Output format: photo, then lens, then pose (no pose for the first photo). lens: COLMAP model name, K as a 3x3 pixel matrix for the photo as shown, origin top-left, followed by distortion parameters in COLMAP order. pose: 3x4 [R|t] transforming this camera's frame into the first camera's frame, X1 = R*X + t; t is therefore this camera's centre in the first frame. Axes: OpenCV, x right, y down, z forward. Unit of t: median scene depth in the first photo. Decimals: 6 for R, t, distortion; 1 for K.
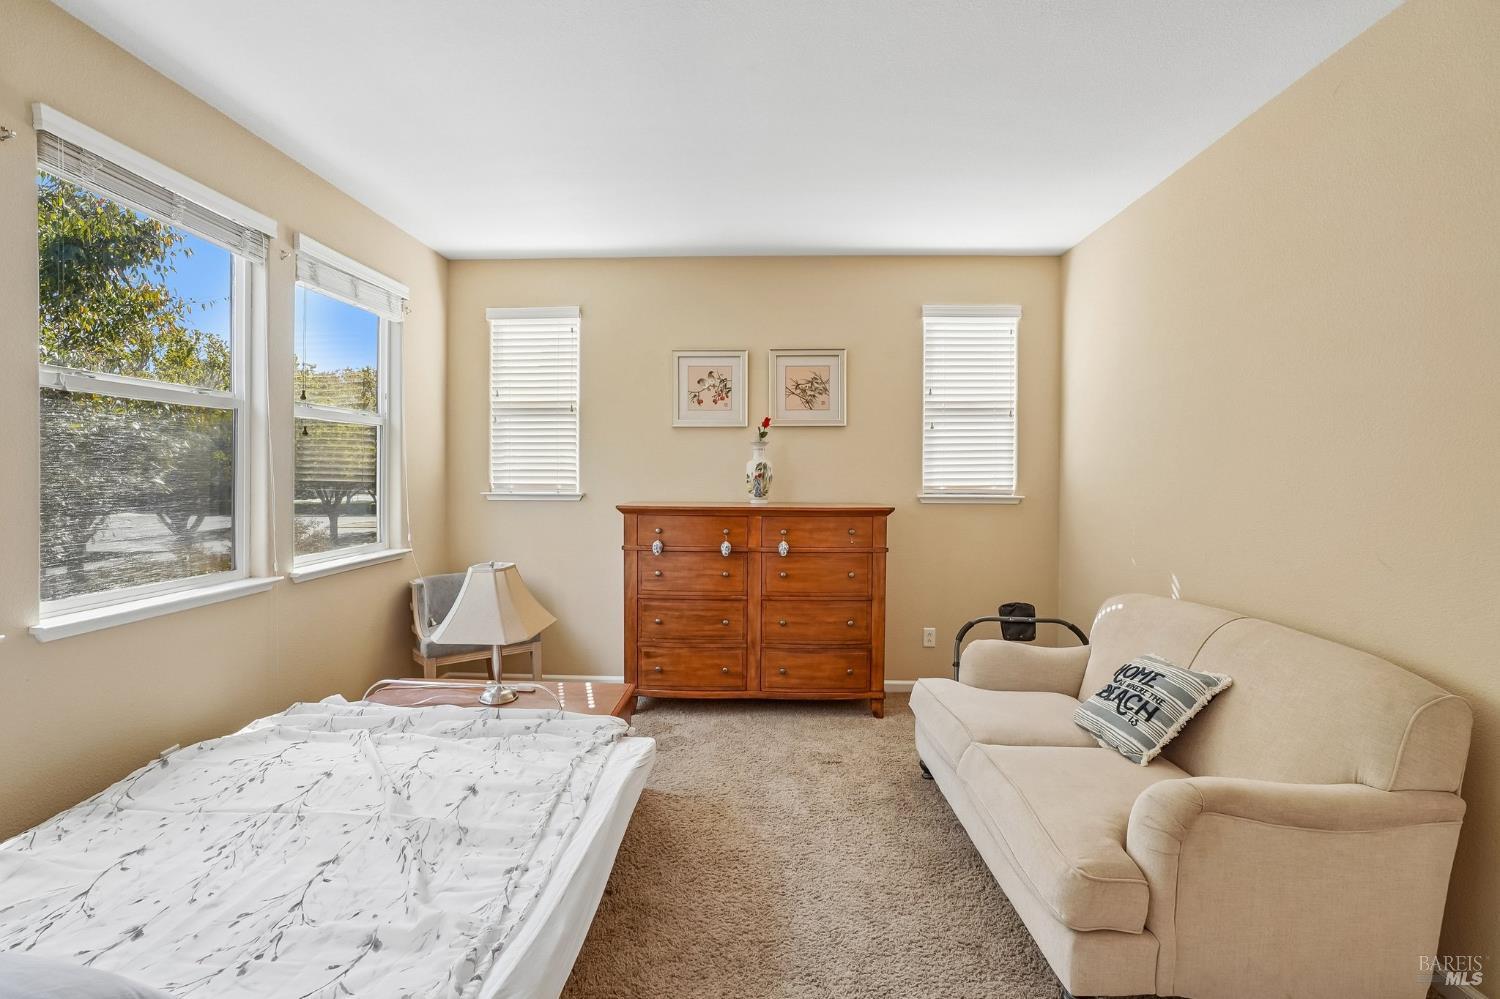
lens RADIAL K [[693.4, 0, 746.2], [0, 693.4, 483.6], [0, 0, 1]] dist [-0.055411, 0.023524]
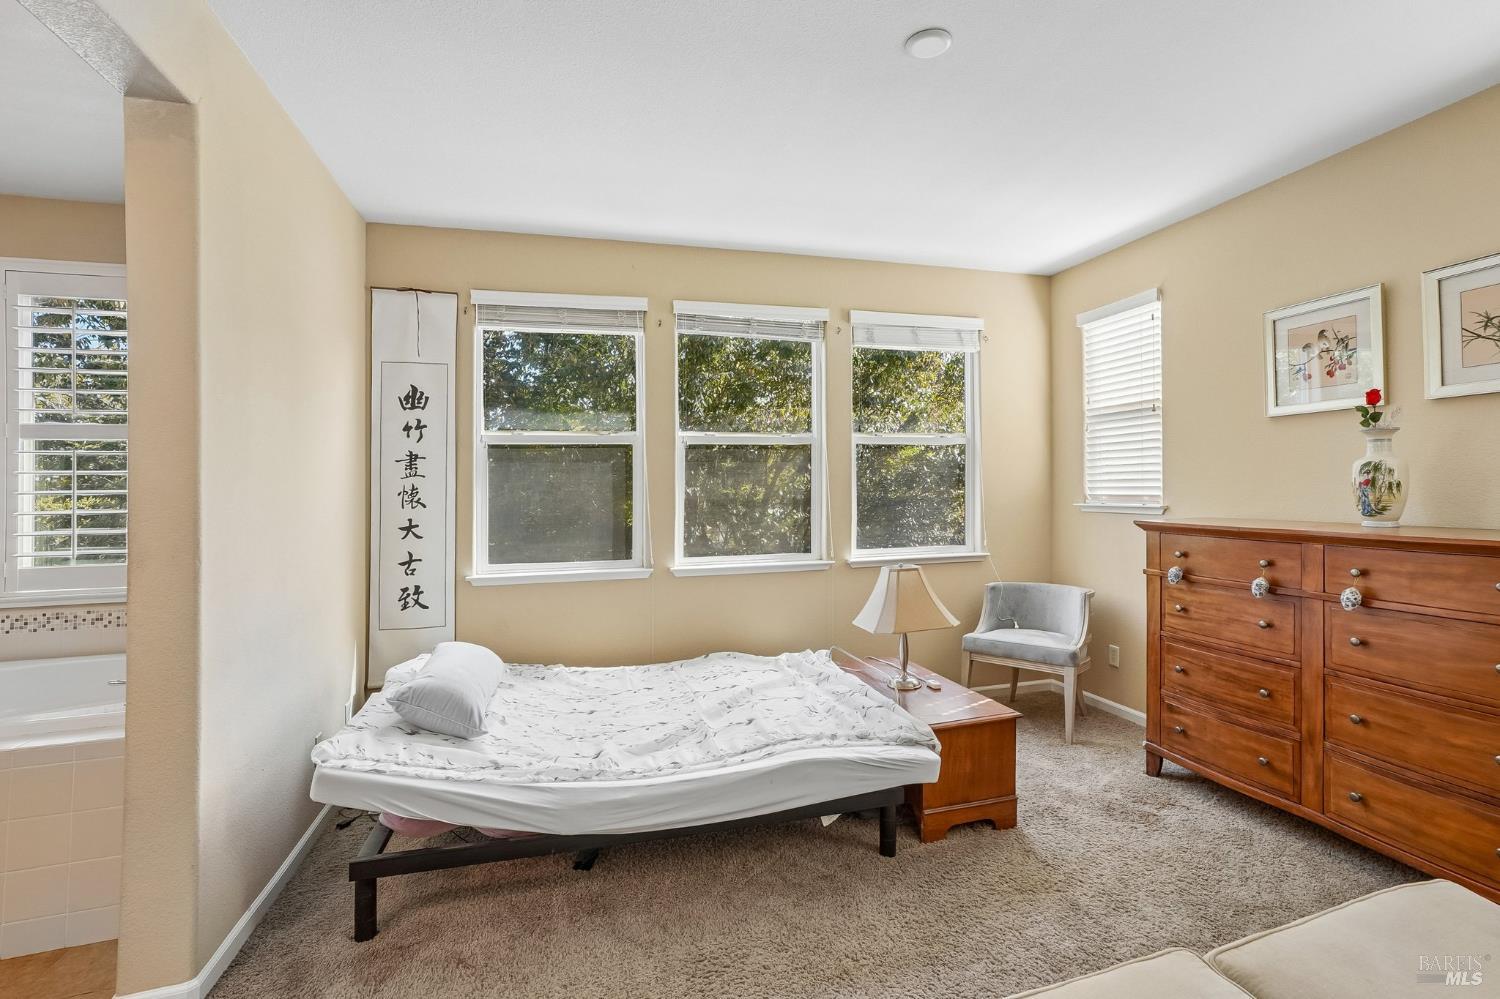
lens RADIAL K [[693.4, 0, 746.2], [0, 693.4, 483.6], [0, 0, 1]] dist [-0.055411, 0.023524]
pose [[0.306743, -0.013532, -0.951696, 0.458611], [0.001633, 0.999905, -0.013691, -0.002849], [0.951791, 0.002645, 0.306736, 0.288579]]
